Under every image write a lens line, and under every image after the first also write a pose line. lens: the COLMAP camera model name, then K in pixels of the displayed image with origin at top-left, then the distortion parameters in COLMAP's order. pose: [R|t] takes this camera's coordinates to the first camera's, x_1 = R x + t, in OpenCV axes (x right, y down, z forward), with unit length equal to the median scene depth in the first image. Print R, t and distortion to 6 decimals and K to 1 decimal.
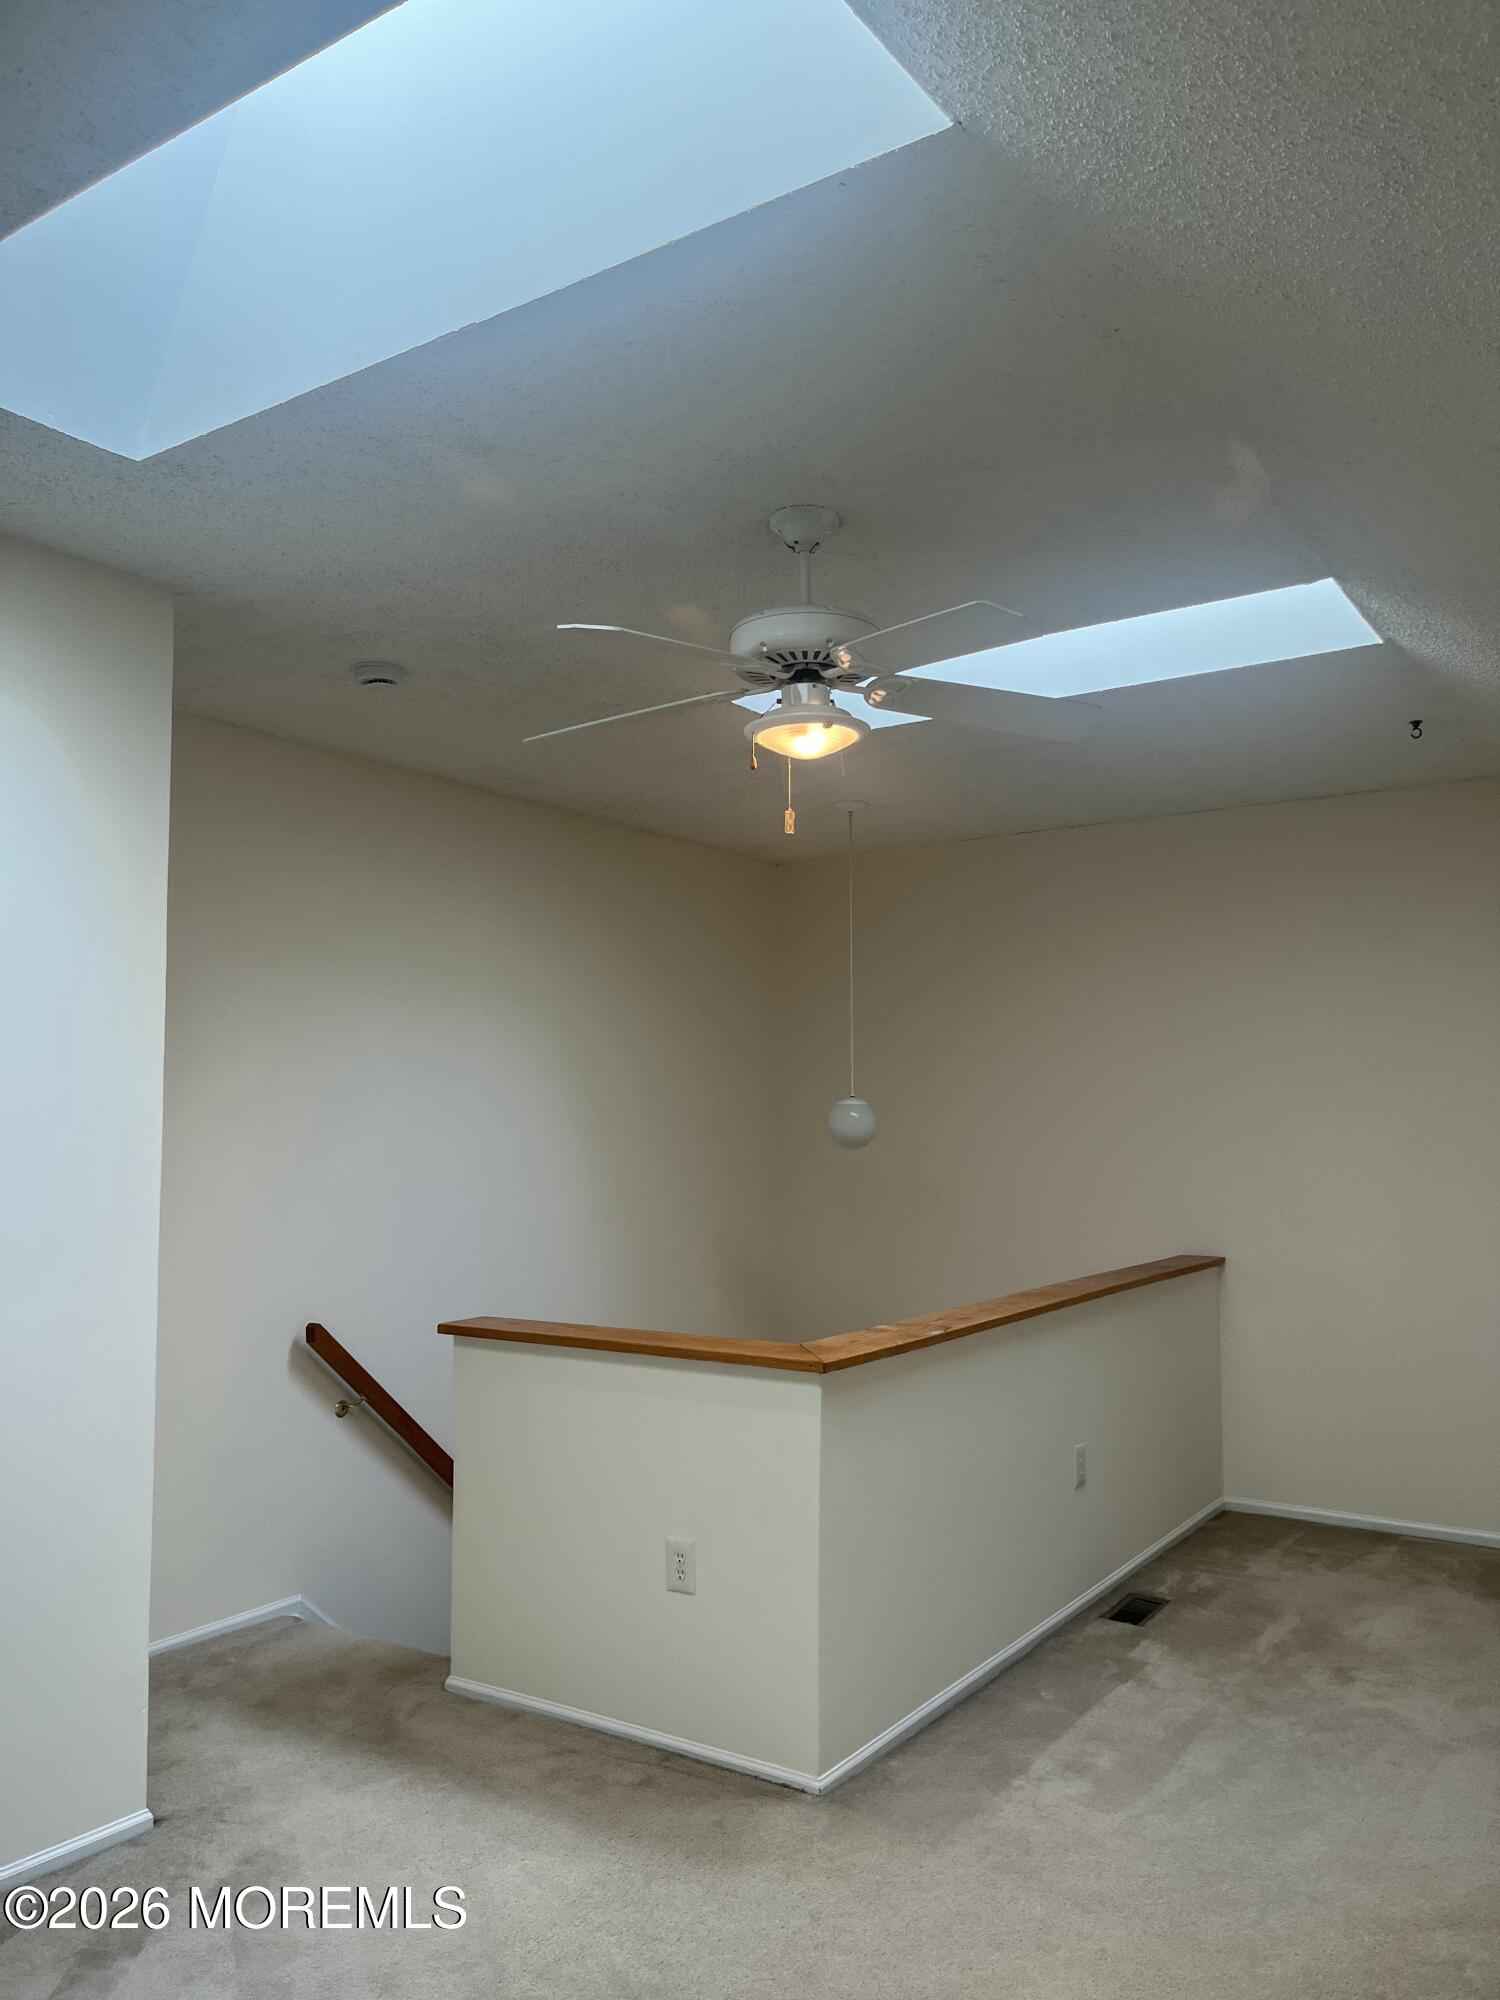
lens RADIAL K [[1526.2, 0, 753.9], [0, 1526.2, 996.5], [0, 0, 1]] dist [0.083536, -0.111597]
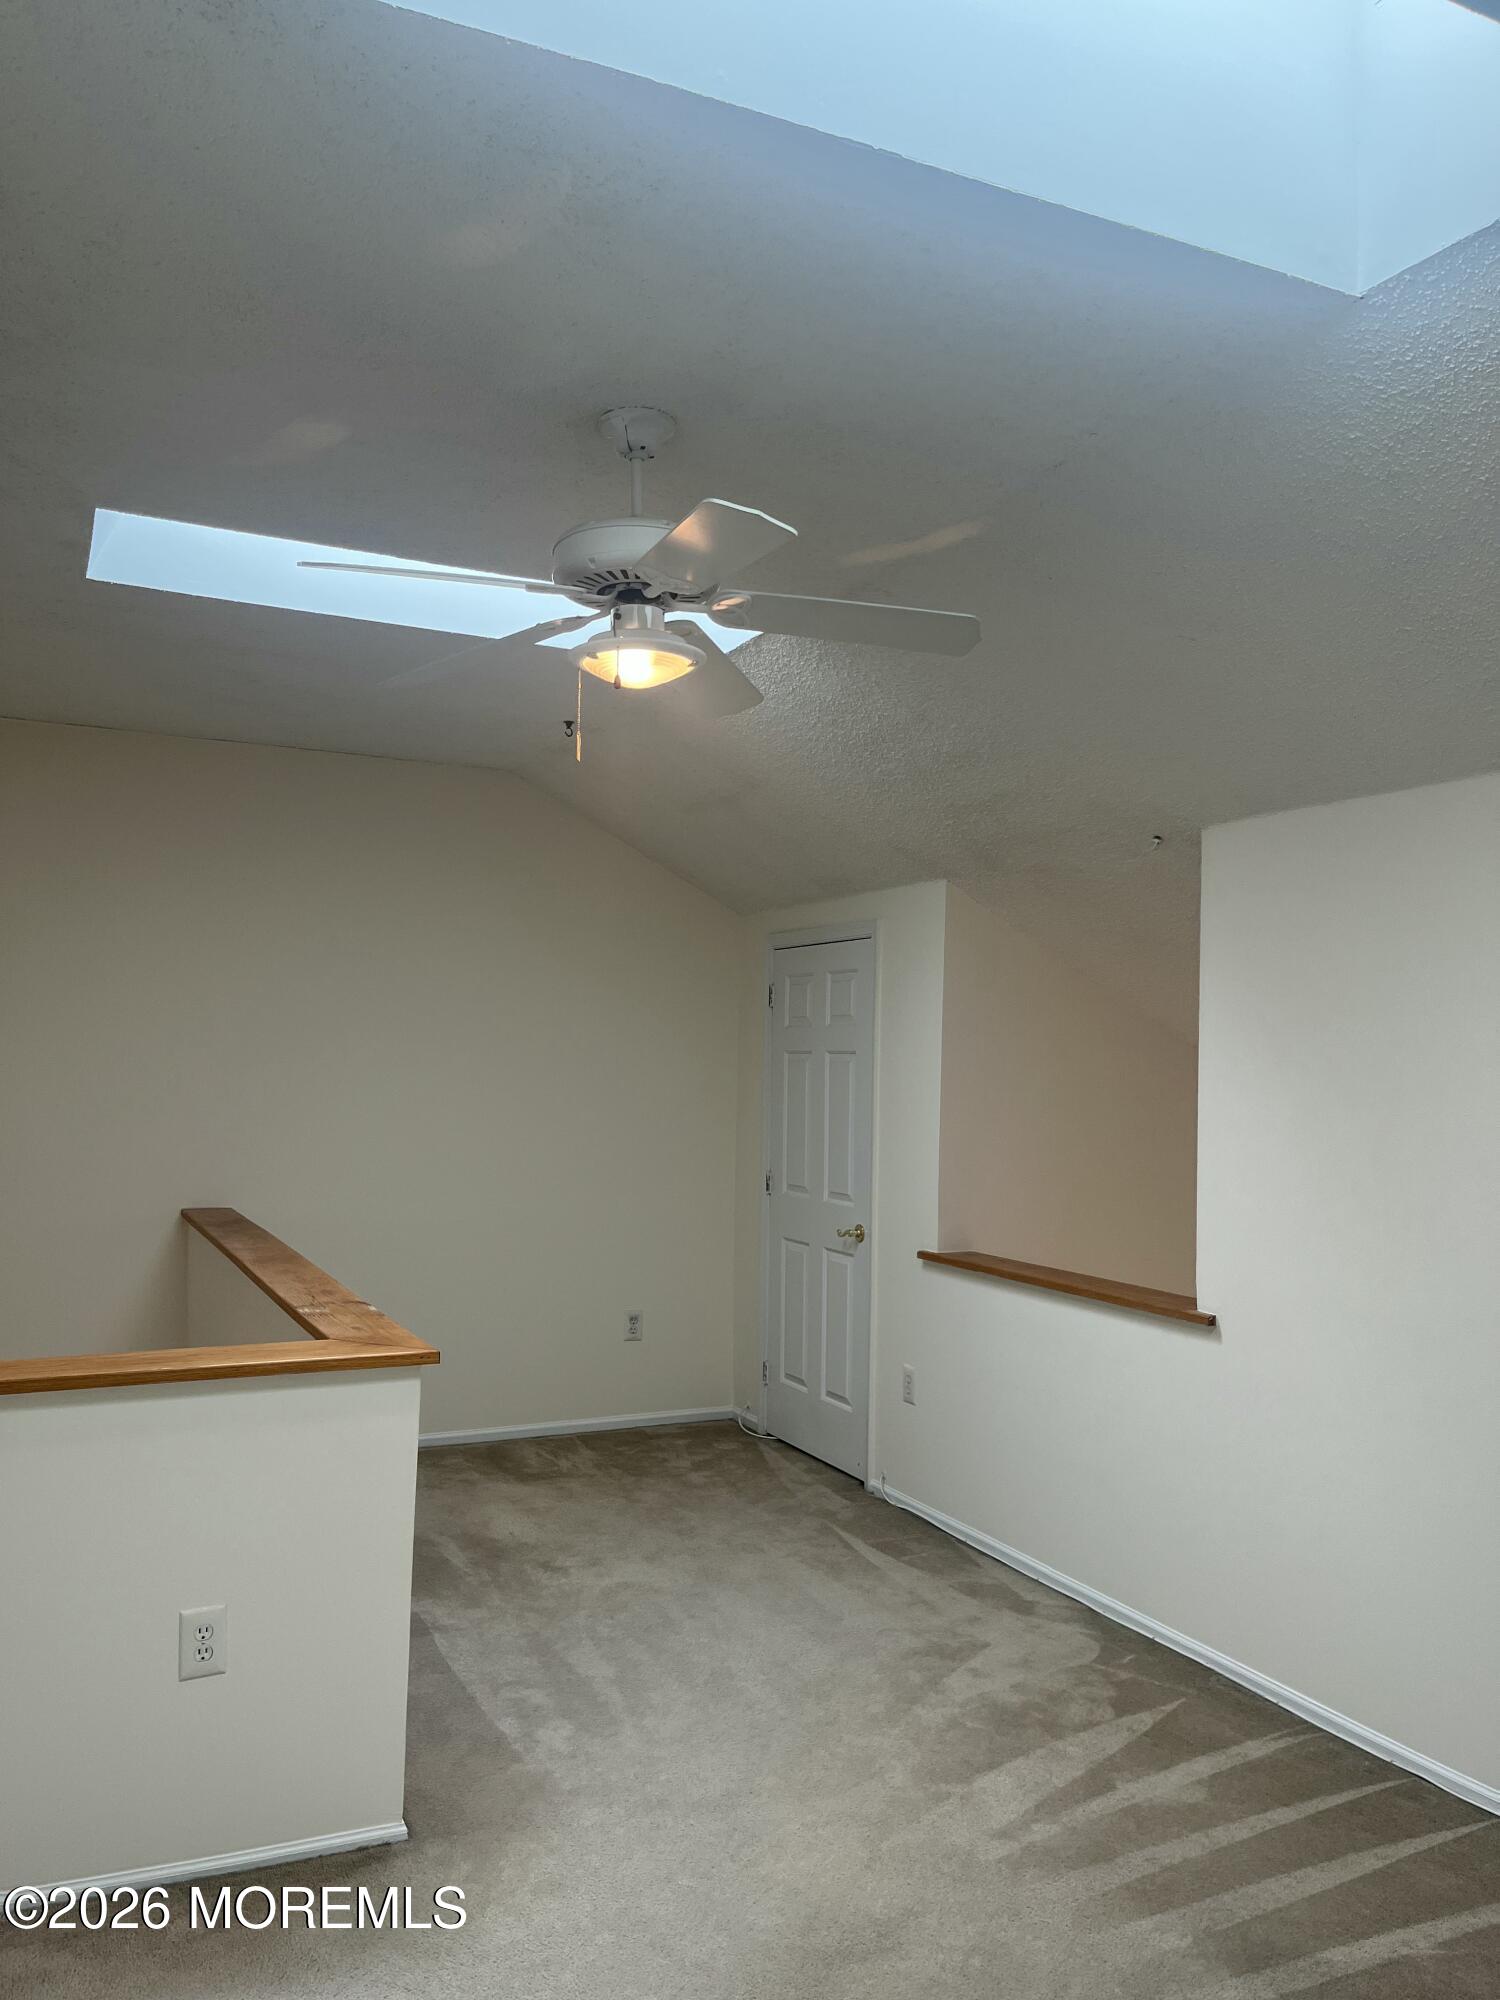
lens RADIAL K [[1526.2, 0, 753.9], [0, 1526.2, 996.5], [0, 0, 1]] dist [0.083536, -0.111597]
pose [[0.498217, 0.052899, 0.865437, -0.603168], [-0.089961, 0.995904, -0.009084, 0.026521], [-0.862373, -0.073330, 0.500935, 0.392674]]
